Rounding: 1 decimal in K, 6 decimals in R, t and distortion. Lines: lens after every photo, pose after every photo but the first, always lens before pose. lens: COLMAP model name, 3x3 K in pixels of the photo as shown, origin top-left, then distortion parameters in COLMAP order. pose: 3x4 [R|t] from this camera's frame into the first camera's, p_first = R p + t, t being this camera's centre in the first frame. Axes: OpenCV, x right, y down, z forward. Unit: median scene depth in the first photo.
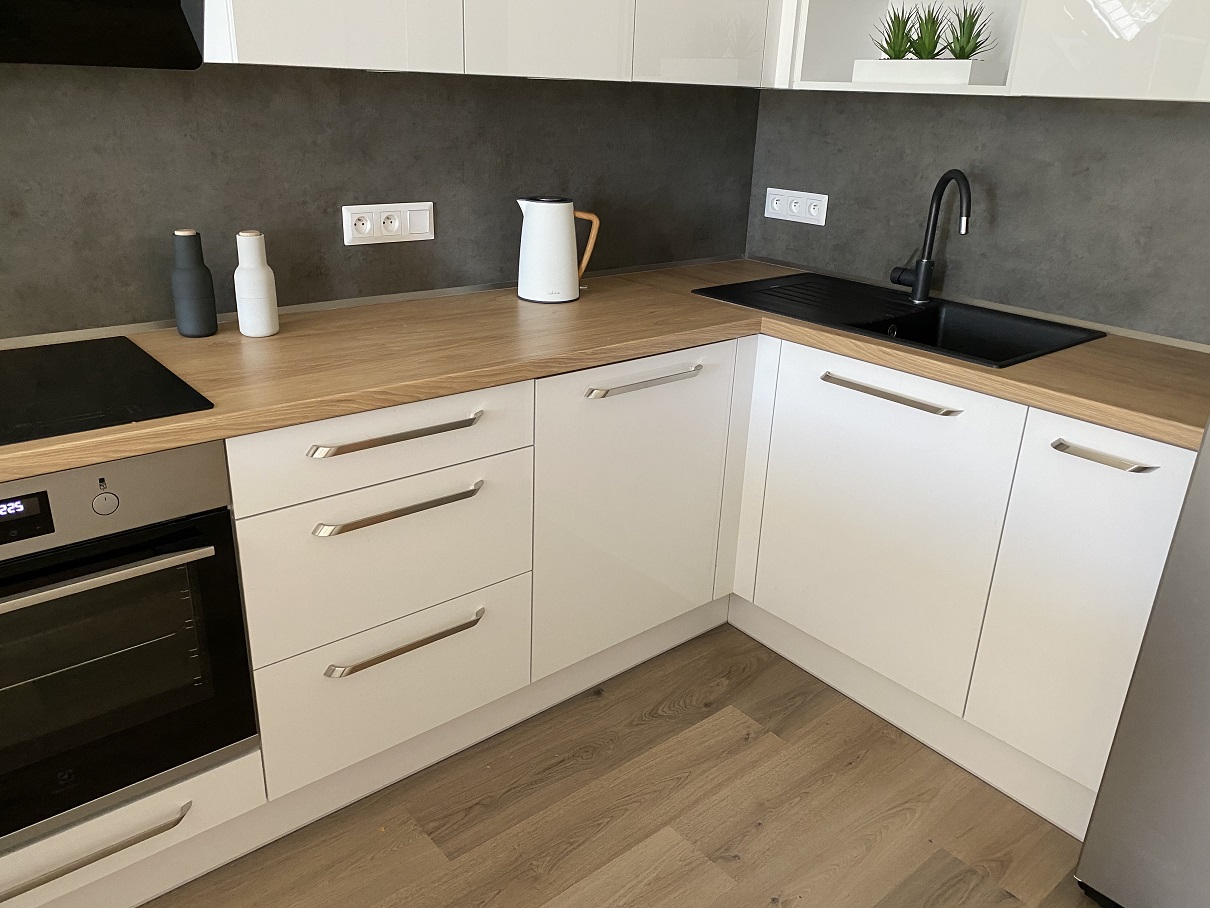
lens RADIAL K [[927.5, 0, 604.5], [0, 927.5, 444.9], [0, 0, 1]] dist [0.022204, -0.005799]
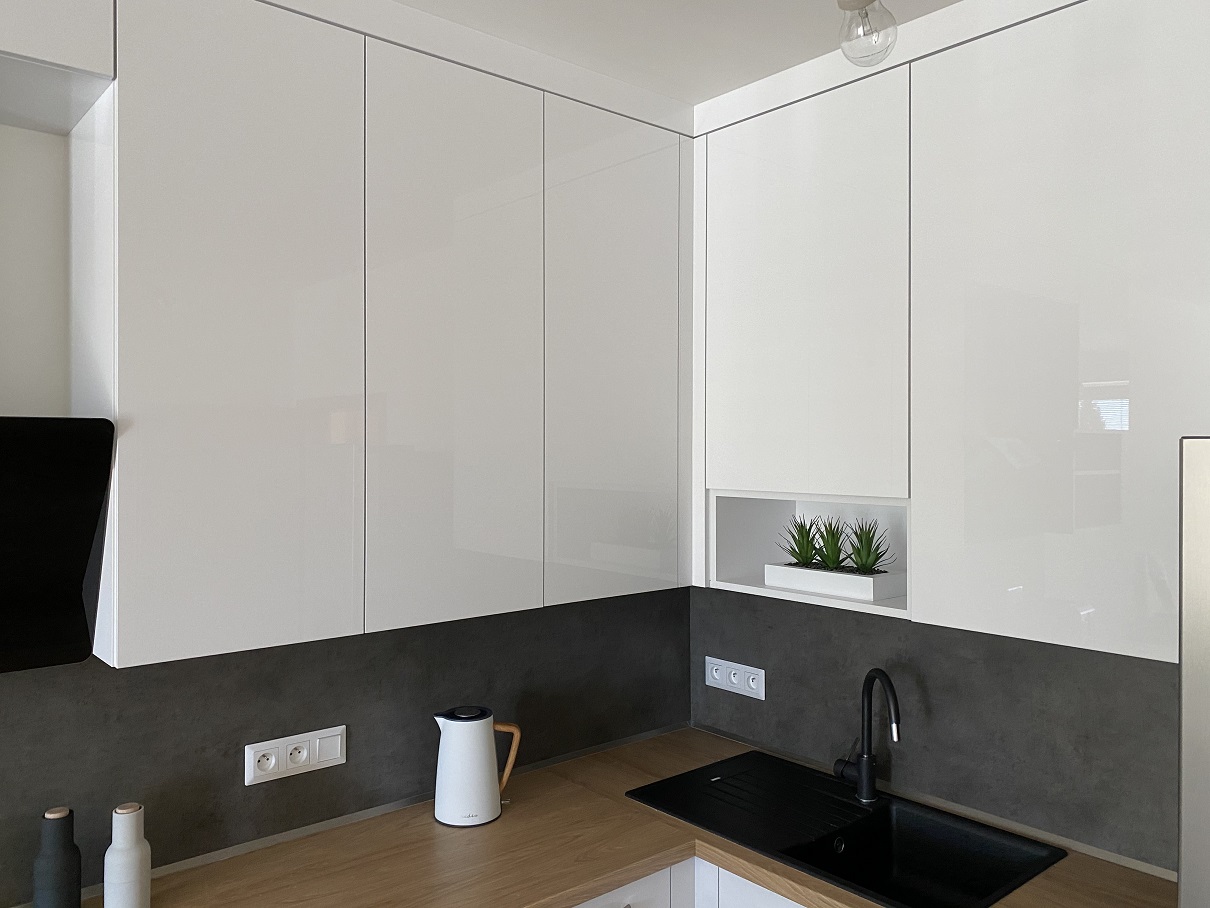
lens RADIAL K [[927.5, 0, 602.5], [0, 927.5, 444.5], [0, 0, 1]] dist [0.022204, -0.005799]
pose [[0.999302, -0.036459, 0.008153, 0.087475], [0.036936, 0.931387, -0.362152, -0.177123], [0.005610, 0.362200, 0.932083, -0.008071]]
